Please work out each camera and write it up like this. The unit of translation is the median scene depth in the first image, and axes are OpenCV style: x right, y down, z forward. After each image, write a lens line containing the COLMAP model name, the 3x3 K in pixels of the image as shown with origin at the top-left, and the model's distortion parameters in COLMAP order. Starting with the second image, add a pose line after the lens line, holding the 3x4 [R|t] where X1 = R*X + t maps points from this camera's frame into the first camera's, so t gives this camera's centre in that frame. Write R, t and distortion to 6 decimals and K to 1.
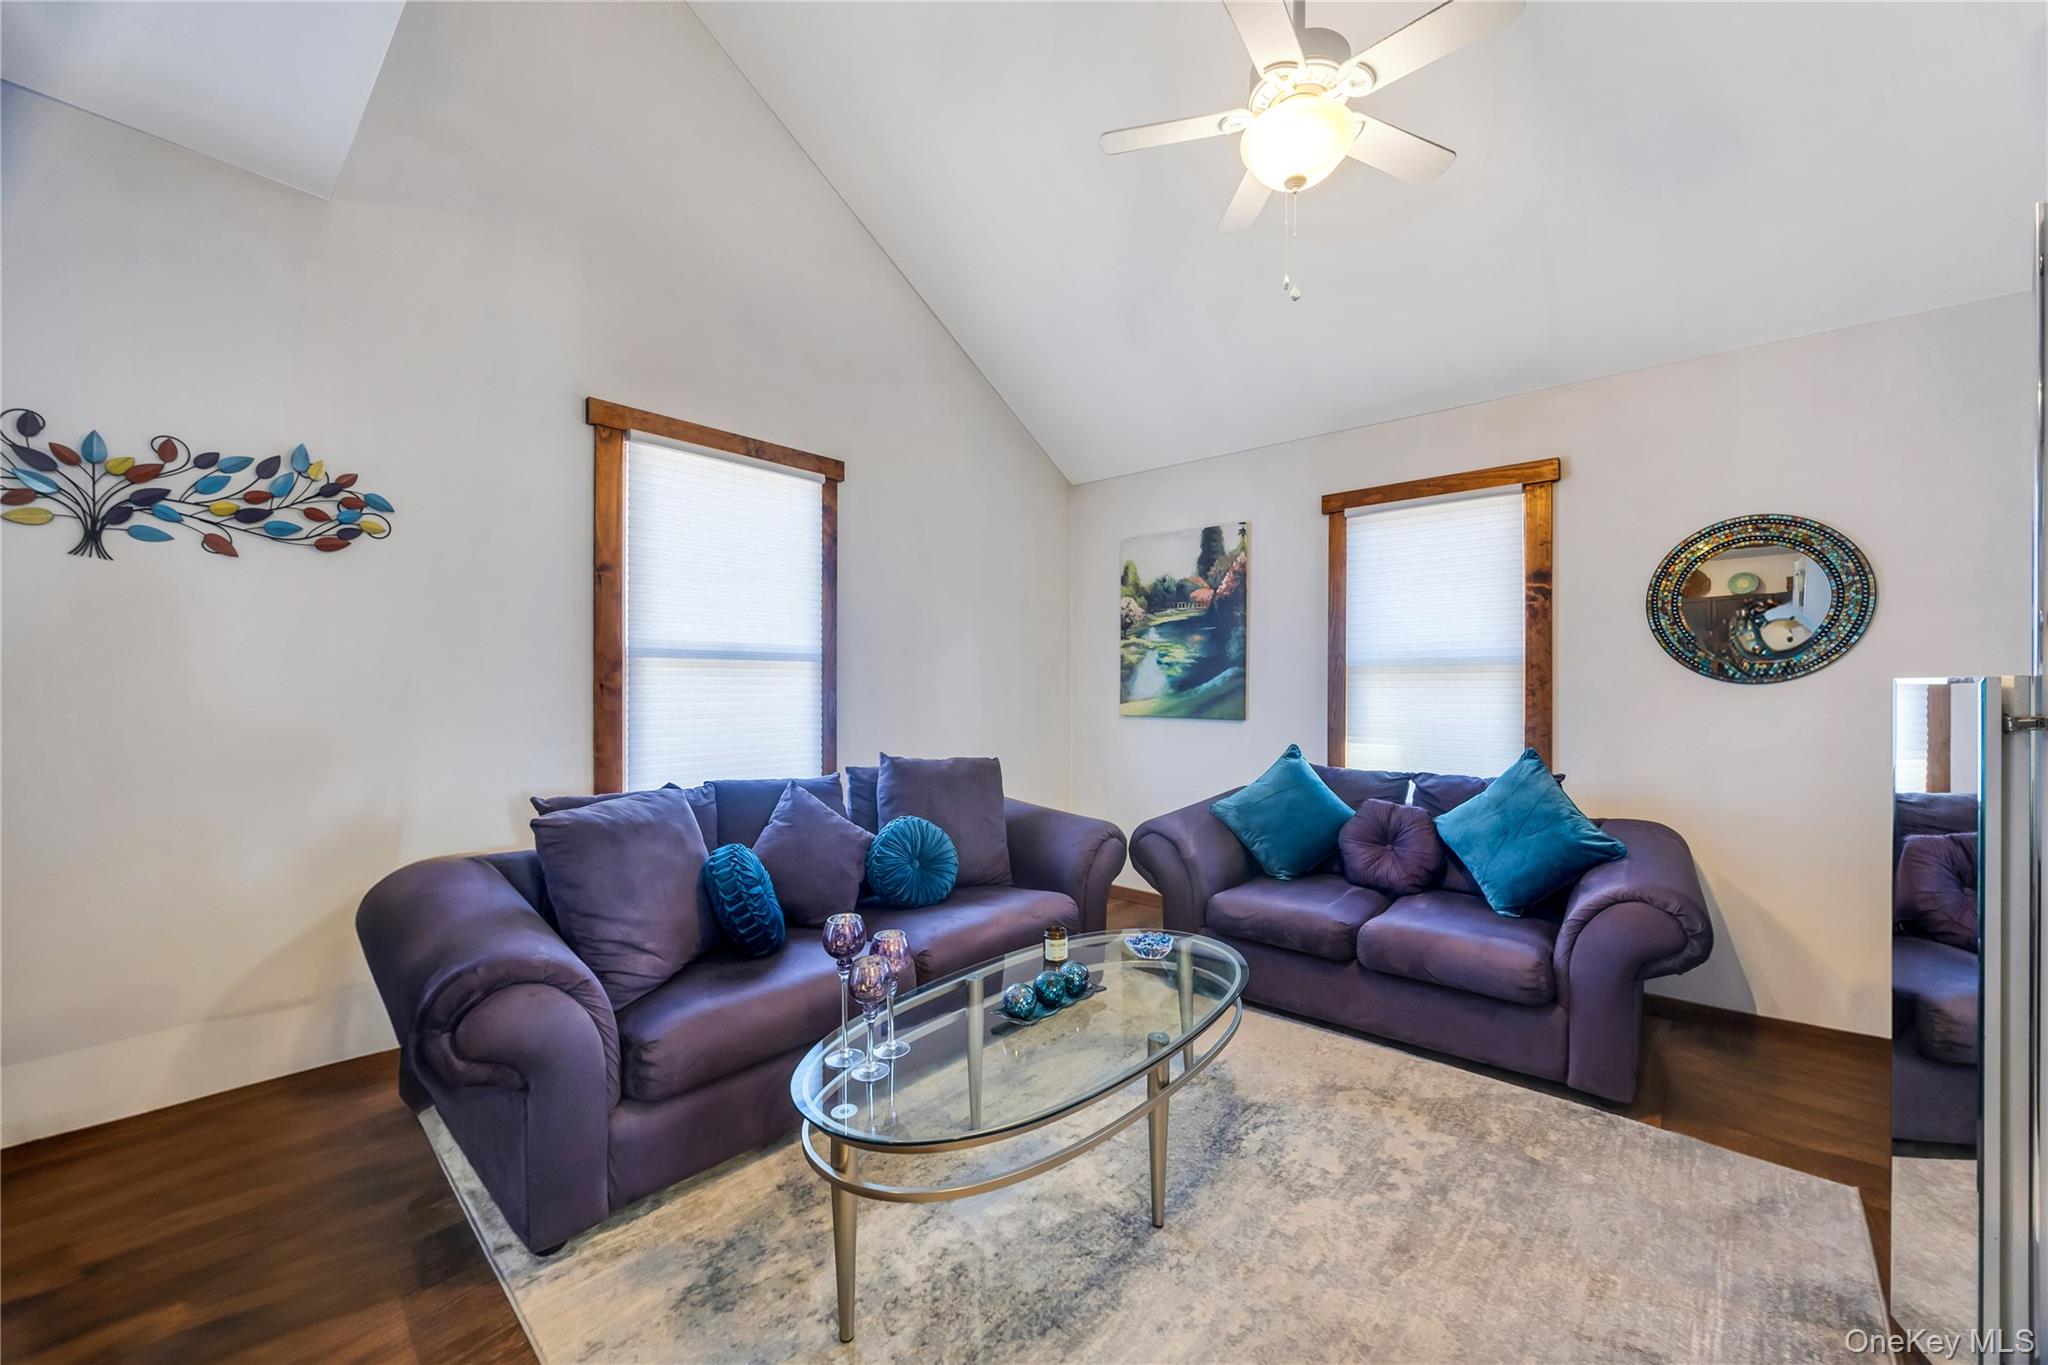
lens RADIAL K [[783.7, 0, 1024.3], [0, 783.7, 681.4], [0, 0, 1]] dist [-0.002257, 0.000302]
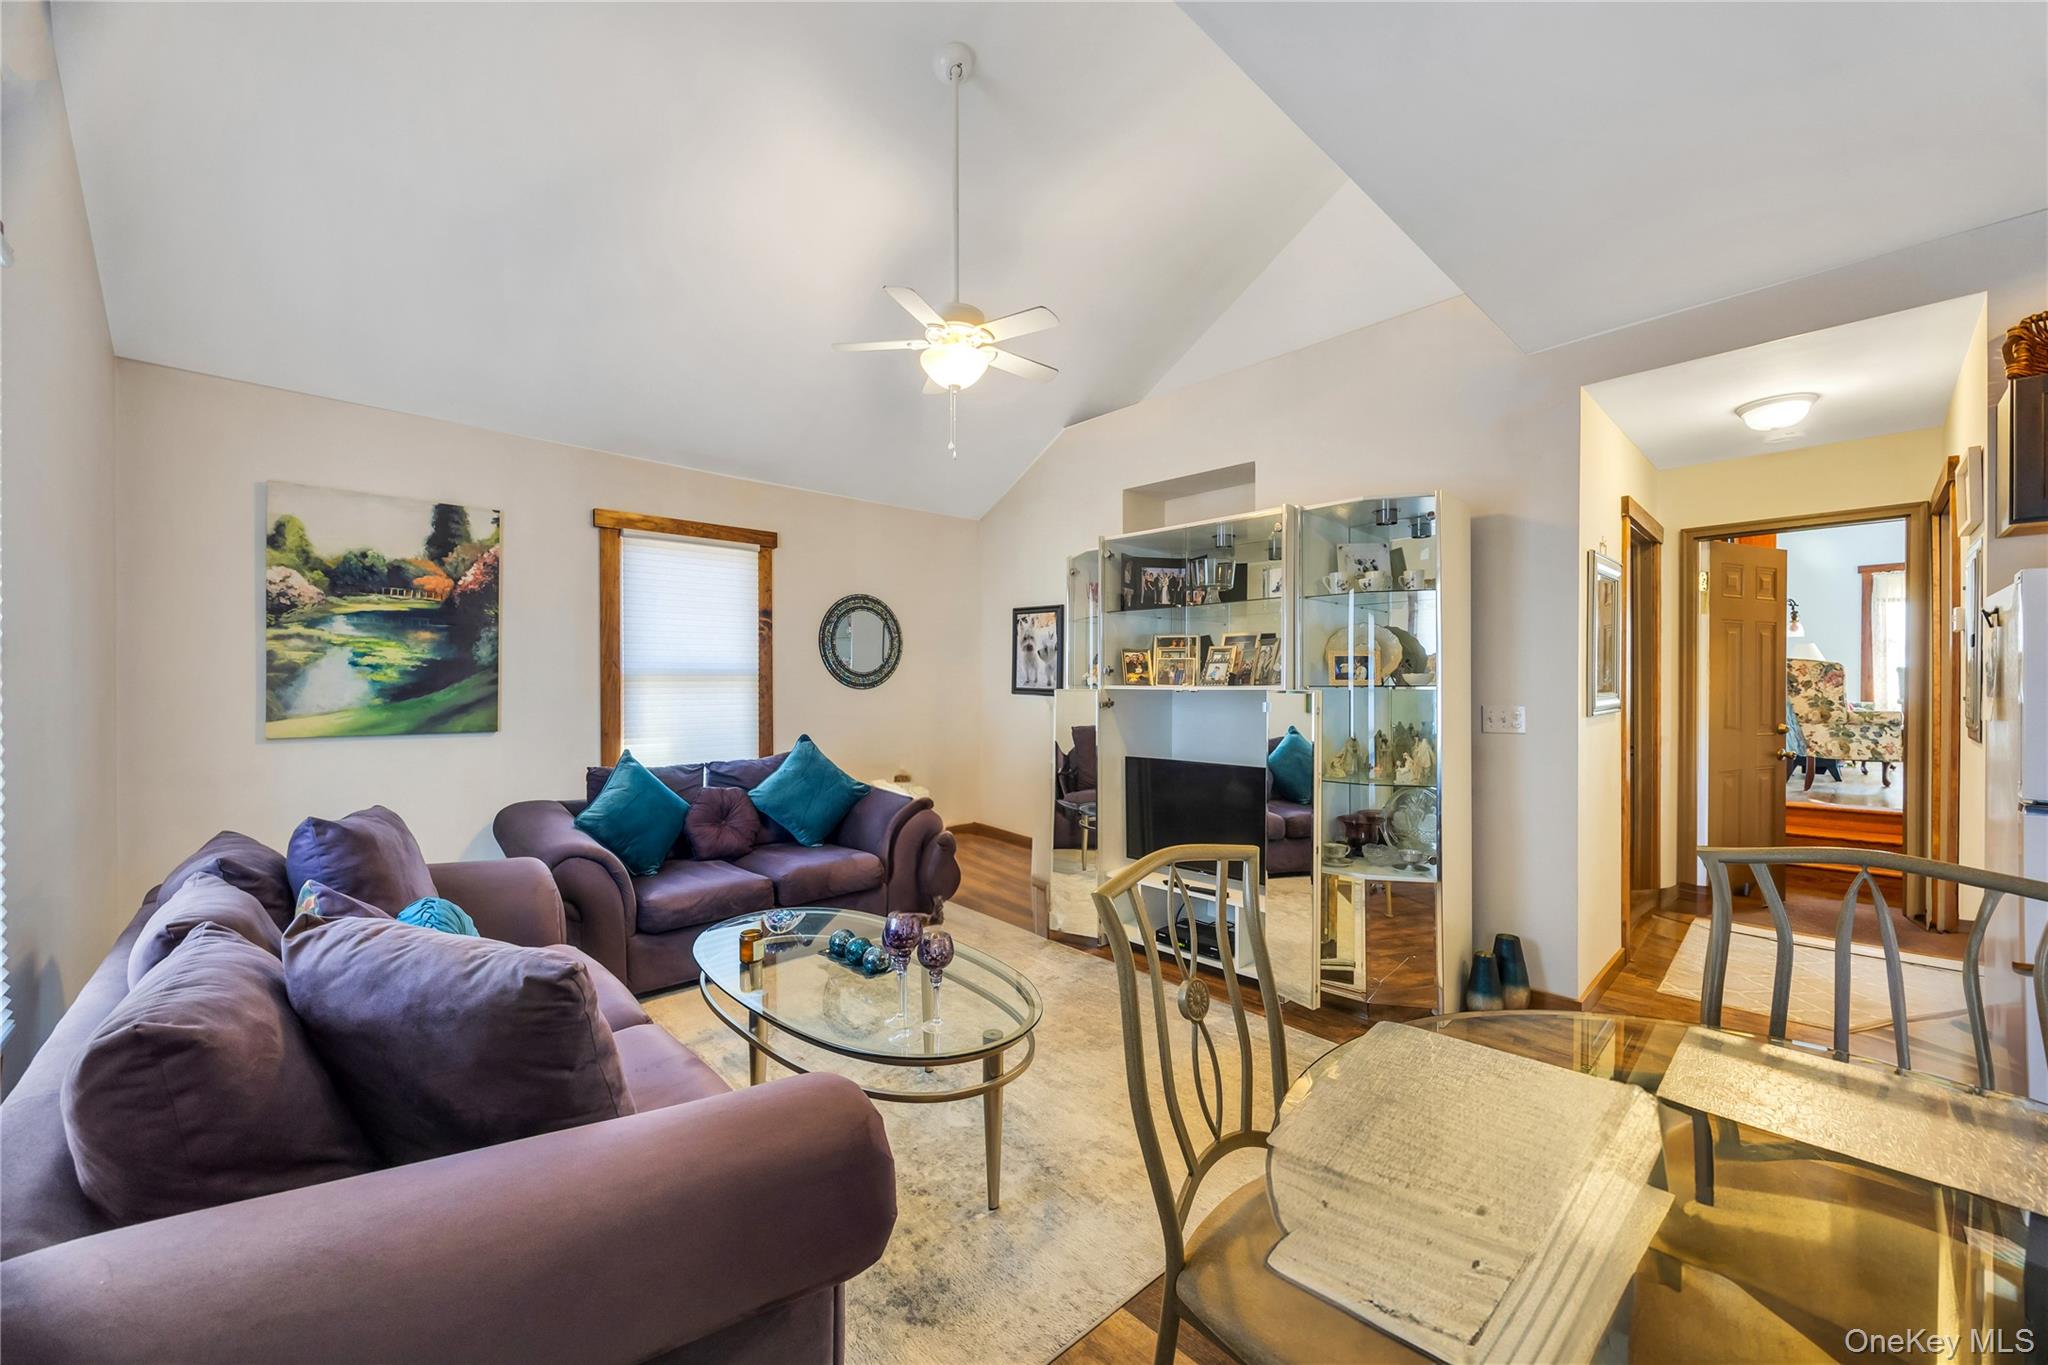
lens RADIAL K [[783.7, 0, 1024.7], [0, 783.7, 686.0], [0, 0, 1]] dist [-0.002257, 0.000302]
pose [[0.096032, -0.005953, 0.995360, -0.530769], [-0.004673, 0.999968, 0.006432, -0.011148], [-0.995367, -0.005269, 0.096002, 0.301368]]
